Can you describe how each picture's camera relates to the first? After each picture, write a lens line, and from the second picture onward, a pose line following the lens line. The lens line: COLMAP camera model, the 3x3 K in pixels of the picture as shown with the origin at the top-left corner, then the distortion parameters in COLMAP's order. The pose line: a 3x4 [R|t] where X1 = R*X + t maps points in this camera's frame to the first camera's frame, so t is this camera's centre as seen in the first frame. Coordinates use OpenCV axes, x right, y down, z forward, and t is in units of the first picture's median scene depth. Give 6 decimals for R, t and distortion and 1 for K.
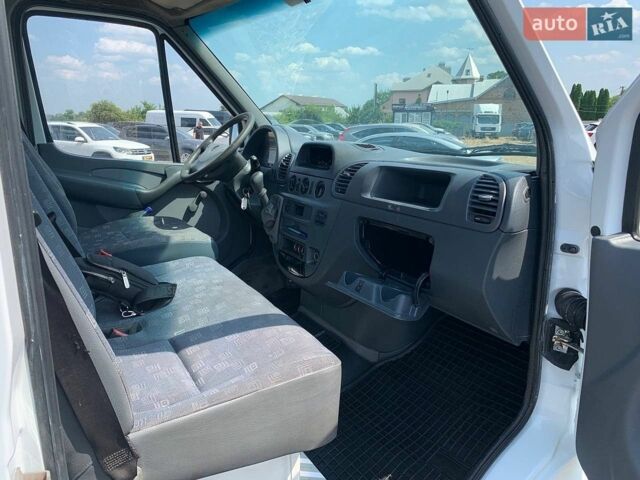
lens RADIAL K [[496.9, 0, 313.0], [0, 496.9, 236.3], [0, 0, 1]] dist [0.018956, -0.031498]
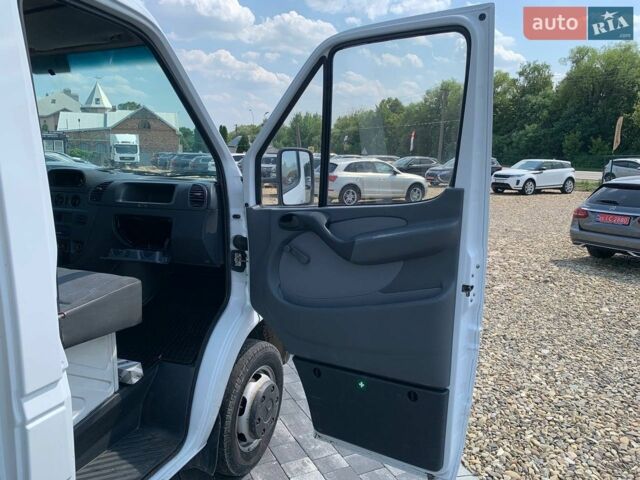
lens RADIAL K [[496.9, 0, 321.9], [0, 496.9, 231.4], [0, 0, 1]] dist [0.018956, -0.031498]
pose [[0.761082, -0.086091, 0.642917, -0.239733], [0.128969, 0.991449, -0.019912, 0.072849], [-0.635705, 0.098071, 0.765677, -0.354143]]
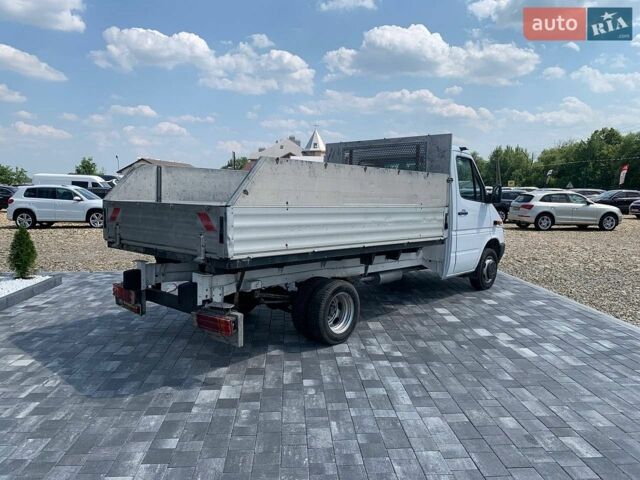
lens RADIAL K [[498.7, 0, 305.8], [0, 498.7, 231.1], [0, 0, 1]] dist [-0.002031, -0.004937]
pose [[0.956949, -0.016493, 0.289787, -1.625199], [0.055950, 0.990142, -0.128407, 0.470812], [-0.284812, 0.139093, 0.948438, -2.014375]]
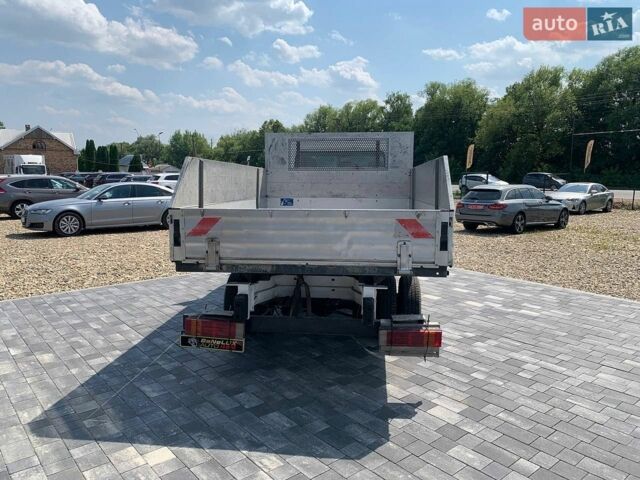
lens RADIAL K [[498.7, 0, 316.4], [0, 498.7, 239.6], [0, 0, 1]] dist [-0.002031, -0.004937]
pose [[0.580203, -0.102073, 0.808051, -2.738235], [0.174162, 0.984717, -0.000663, 0.214435], [-0.795633, 0.141116, 0.589113, -1.086307]]
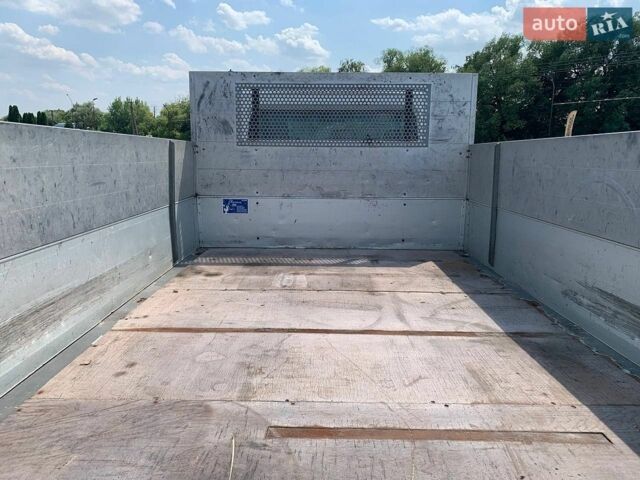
lens RADIAL K [[498.7, 0, 314.8], [0, 498.7, 239.6], [0, 0, 1]] dist [-0.002031, -0.004937]
pose [[0.499954, -0.153759, 0.852294, -1.731068], [0.179818, 0.981097, 0.071516, 0.014586], [-0.847179, 0.117503, 0.518151, -0.306597]]
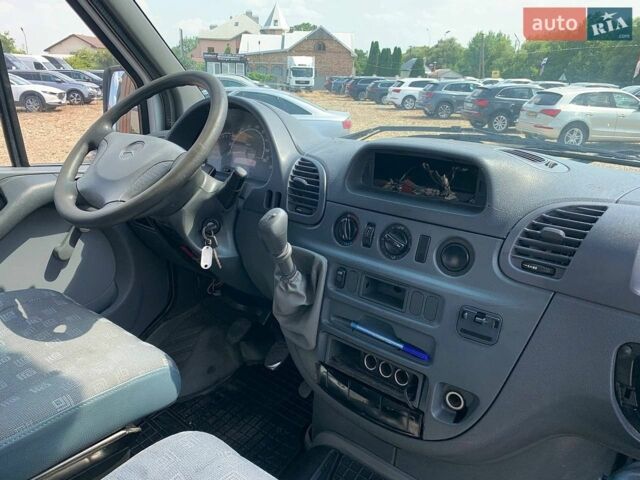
lens RADIAL K [[496.9, 0, 317.8], [0, 496.9, 238.4], [0, 0, 1]] dist [0.018956, -0.031498]
pose [[0.929732, -0.088562, 0.357429, -0.165767], [0.053754, 0.992892, 0.106190, -0.103435], [-0.364293, -0.079515, 0.927884, 0.389351]]
